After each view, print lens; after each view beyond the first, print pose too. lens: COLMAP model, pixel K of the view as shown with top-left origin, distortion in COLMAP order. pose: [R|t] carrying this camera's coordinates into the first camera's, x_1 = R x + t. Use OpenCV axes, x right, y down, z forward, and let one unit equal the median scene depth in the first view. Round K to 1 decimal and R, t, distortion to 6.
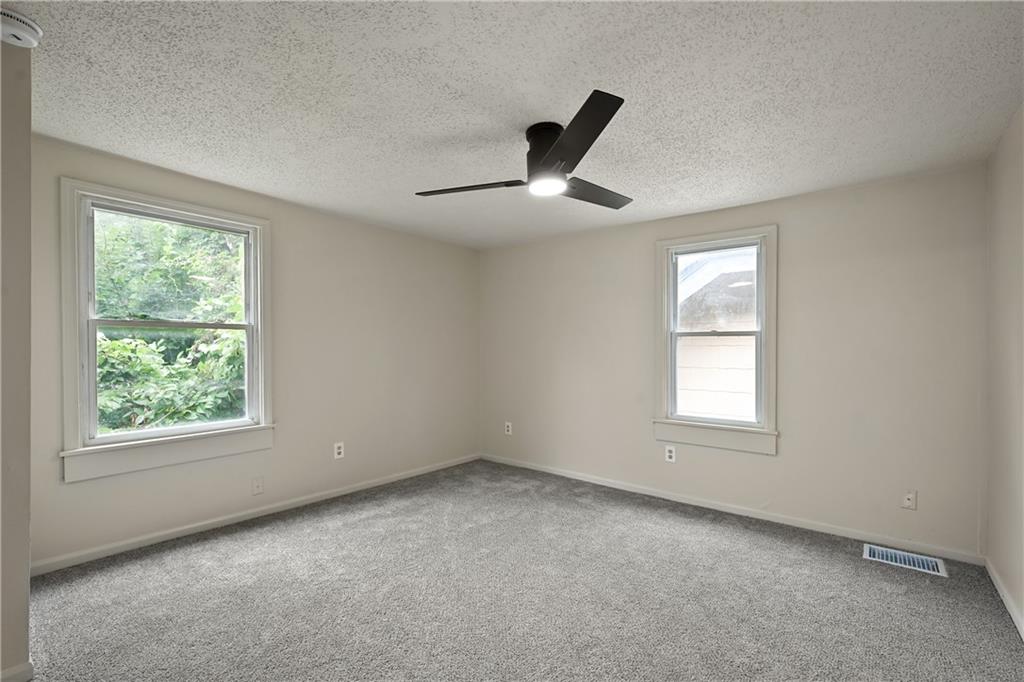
lens RADIAL K [[449.6, 0, 509.8], [0, 449.6, 343.2], [0, 0, 1]] dist [-0.004847, 0.000049]
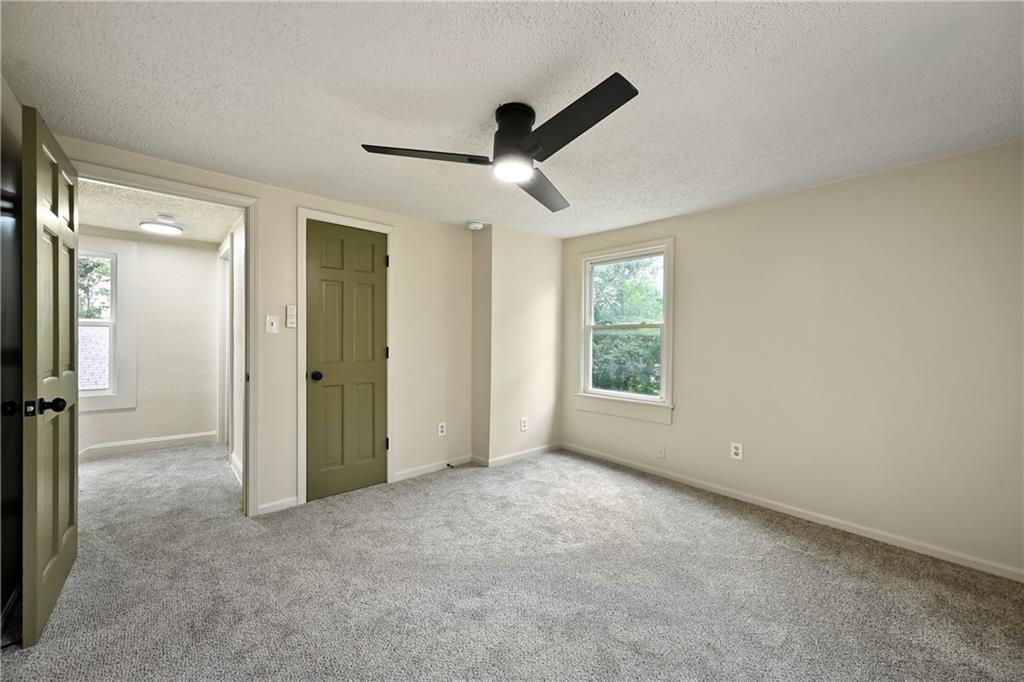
lens RADIAL K [[413.9, 0, 510.3], [0, 413.9, 342.7], [0, 0, 1]] dist [0.003620, -0.000028]
pose [[-0.179987, 0.001351, -0.983668, 0.596496], [-0.003877, 0.999990, 0.002083, 0.009857], [0.983661, 0.004189, -0.179980, 0.719597]]
